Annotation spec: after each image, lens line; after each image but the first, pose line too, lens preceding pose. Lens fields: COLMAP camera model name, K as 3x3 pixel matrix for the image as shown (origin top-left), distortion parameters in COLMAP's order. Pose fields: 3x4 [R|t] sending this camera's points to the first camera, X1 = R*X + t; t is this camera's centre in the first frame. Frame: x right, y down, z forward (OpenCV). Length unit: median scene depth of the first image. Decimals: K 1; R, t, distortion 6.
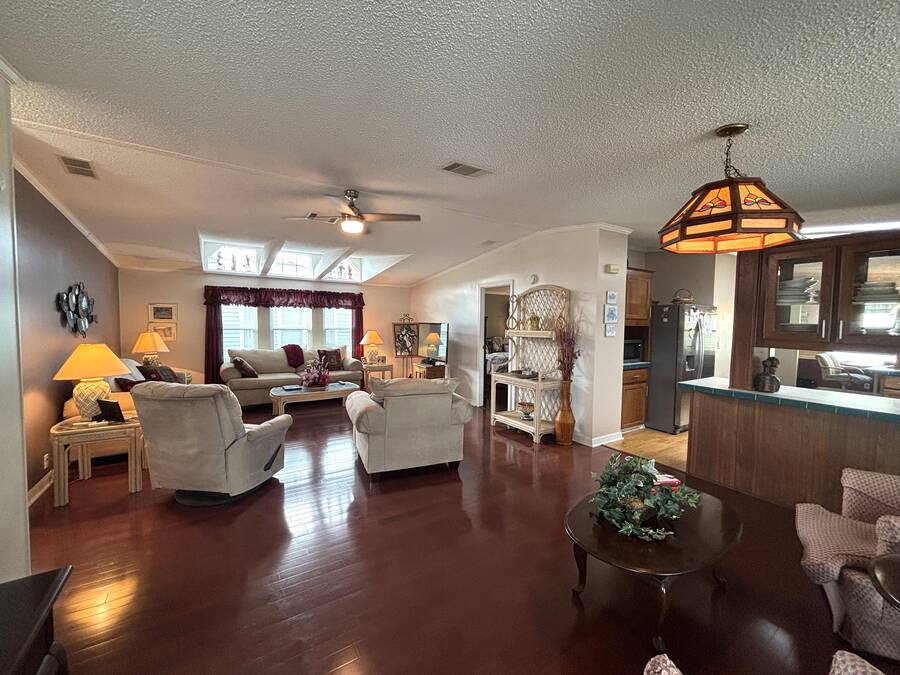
lens RADIAL K [[359.7, 0, 452.1], [0, 359.7, 337.0], [0, 0, 1]] dist [0.003154, 0.000497]
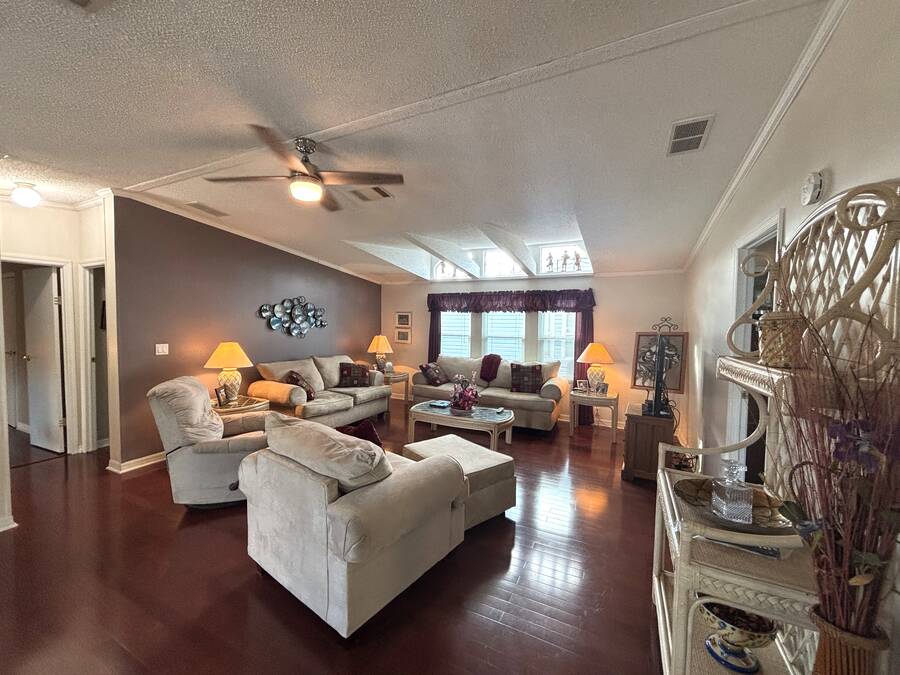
lens RADIAL K [[359.7, 0, 450.2], [0, 359.7, 334.1], [0, 0, 1]] dist [0.003154, 0.000497]
pose [[0.495693, 0.018874, -0.868293, 0.248469], [-0.050408, 0.998704, -0.007068, -0.016959], [0.867034, 0.047272, 0.496002, 0.469122]]
